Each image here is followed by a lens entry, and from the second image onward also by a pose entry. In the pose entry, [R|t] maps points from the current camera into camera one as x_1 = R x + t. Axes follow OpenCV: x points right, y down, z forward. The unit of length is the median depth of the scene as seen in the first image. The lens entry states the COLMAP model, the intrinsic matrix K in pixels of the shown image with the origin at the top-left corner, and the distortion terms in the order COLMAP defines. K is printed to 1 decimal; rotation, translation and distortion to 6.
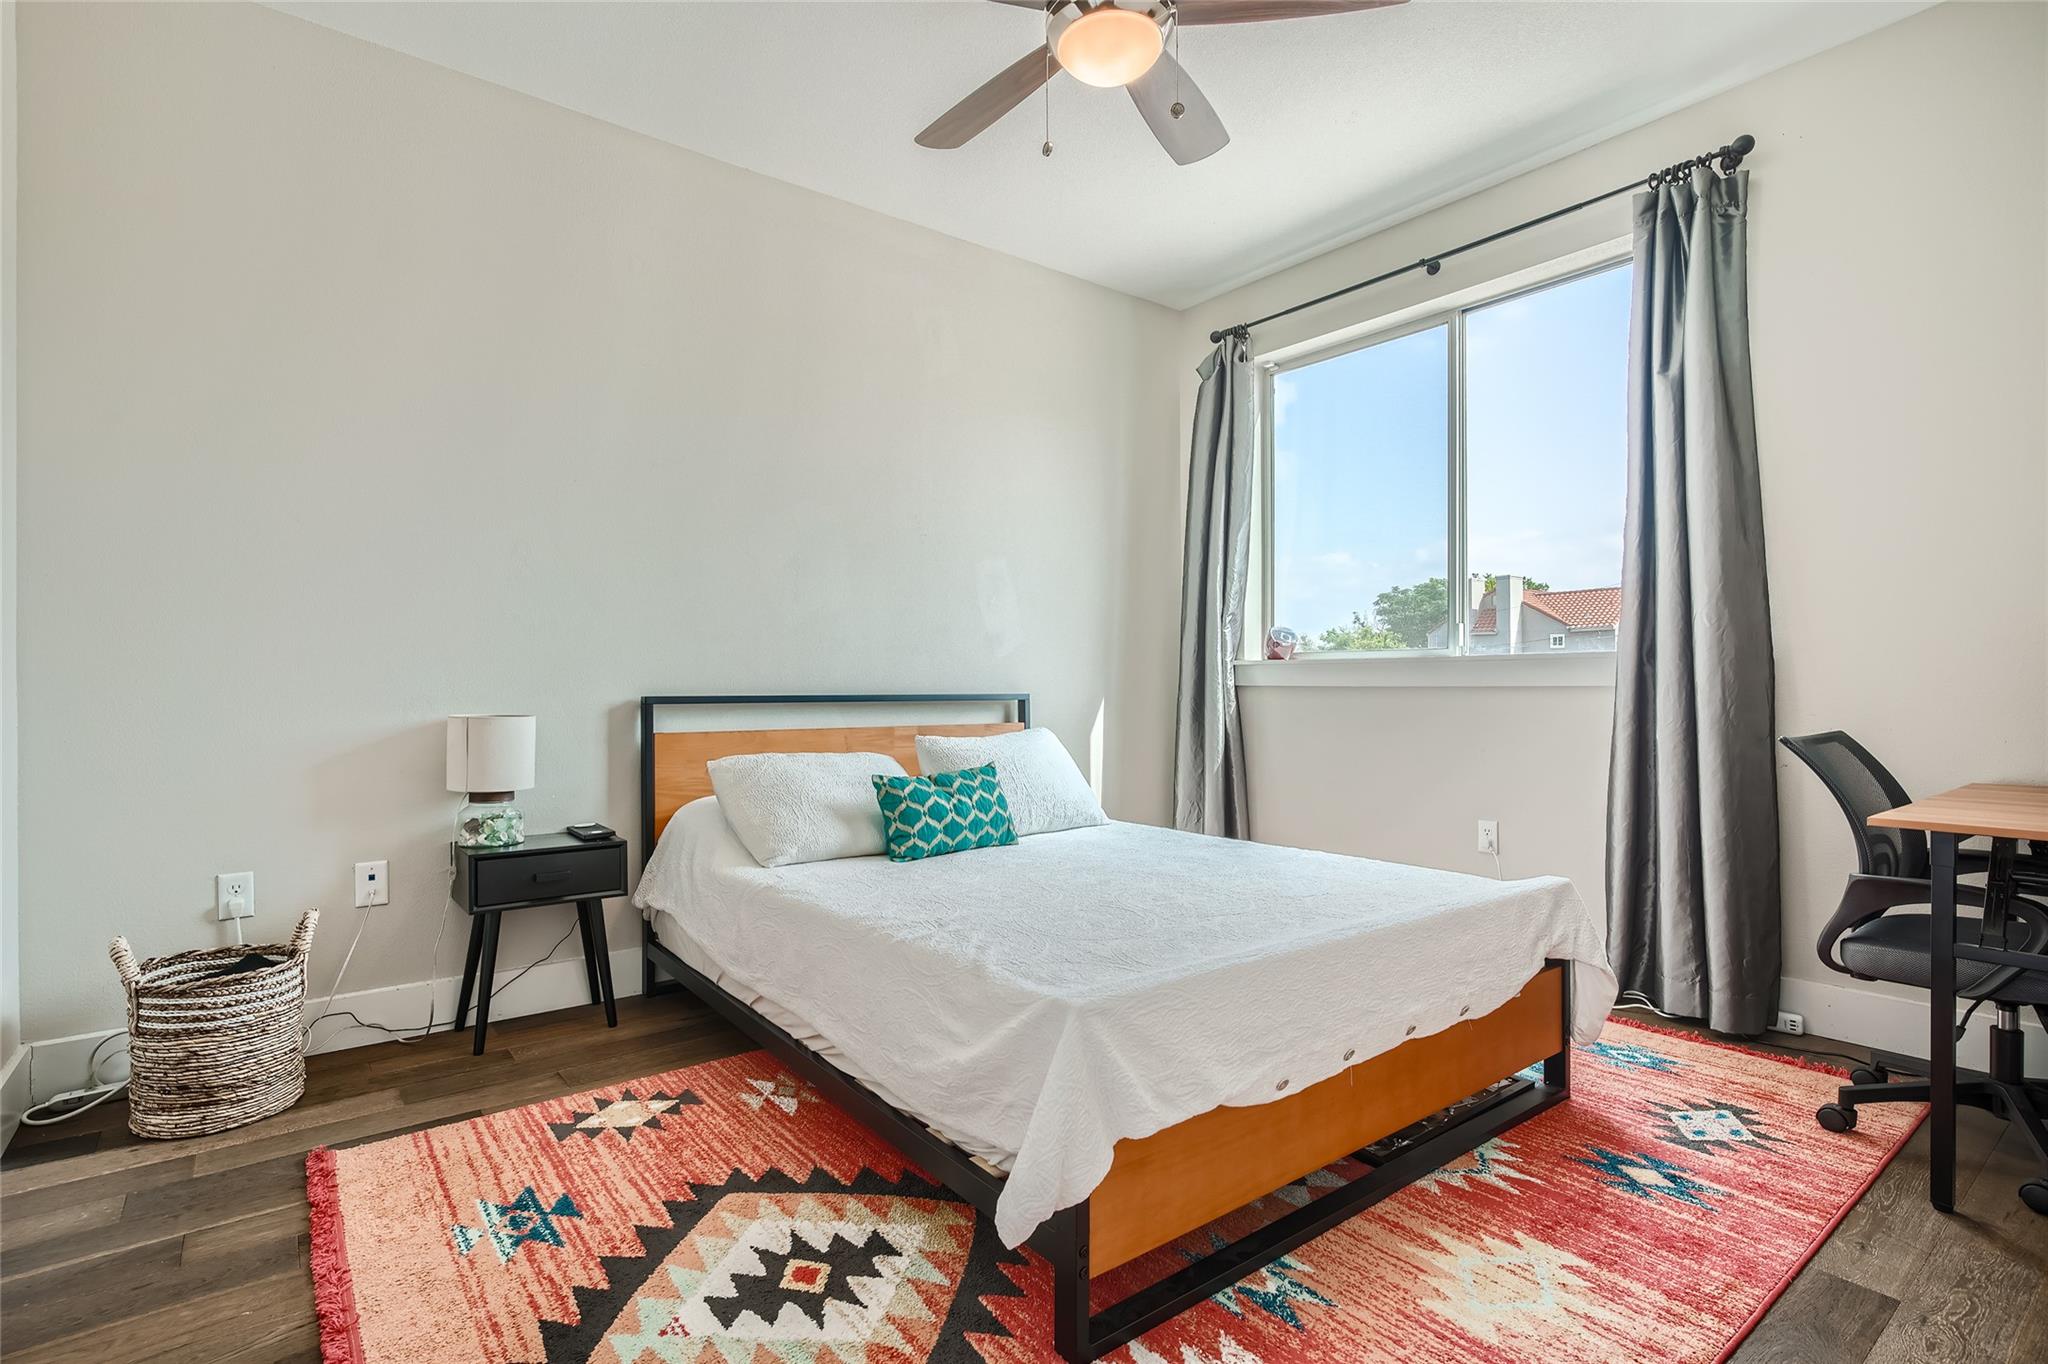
lens RADIAL K [[986.7, 0, 1024.5], [0, 986.7, 681.7], [0, 0, 1]] dist [-0.007820, 0.003057]
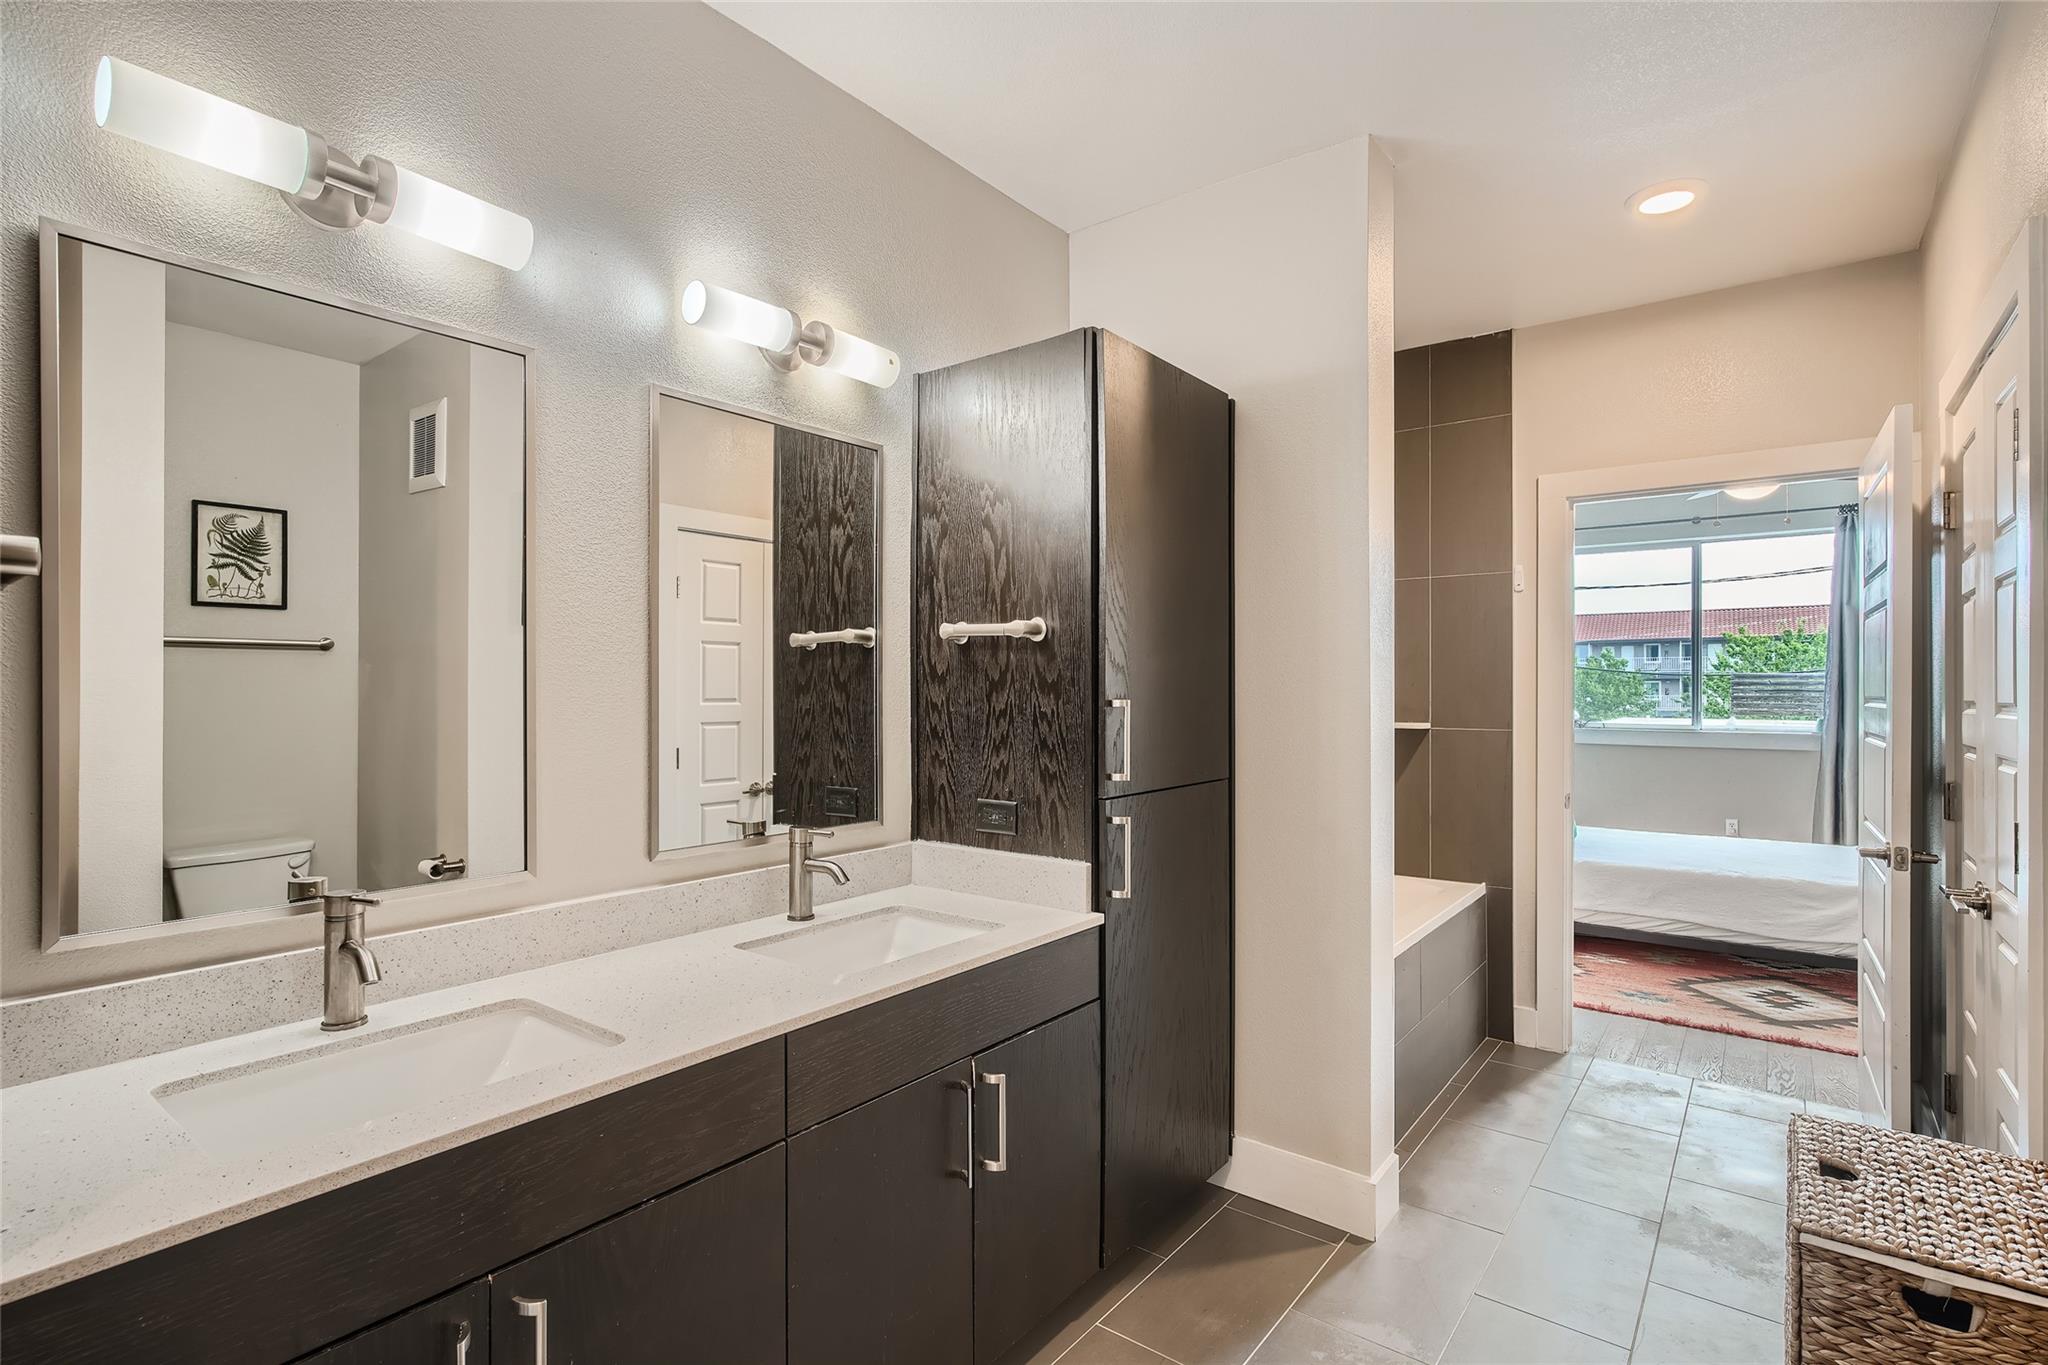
lens RADIAL K [[986.7, 0, 1013.8], [0, 986.7, 683.4], [0, 0, 1]] dist [-0.007820, 0.003057]
pose [[0.970039, 0.002705, 0.242935, -2.599122], [-0.003910, 0.999982, 0.004481, -0.242552], [-0.242919, -0.005297, 0.970032, -0.990460]]
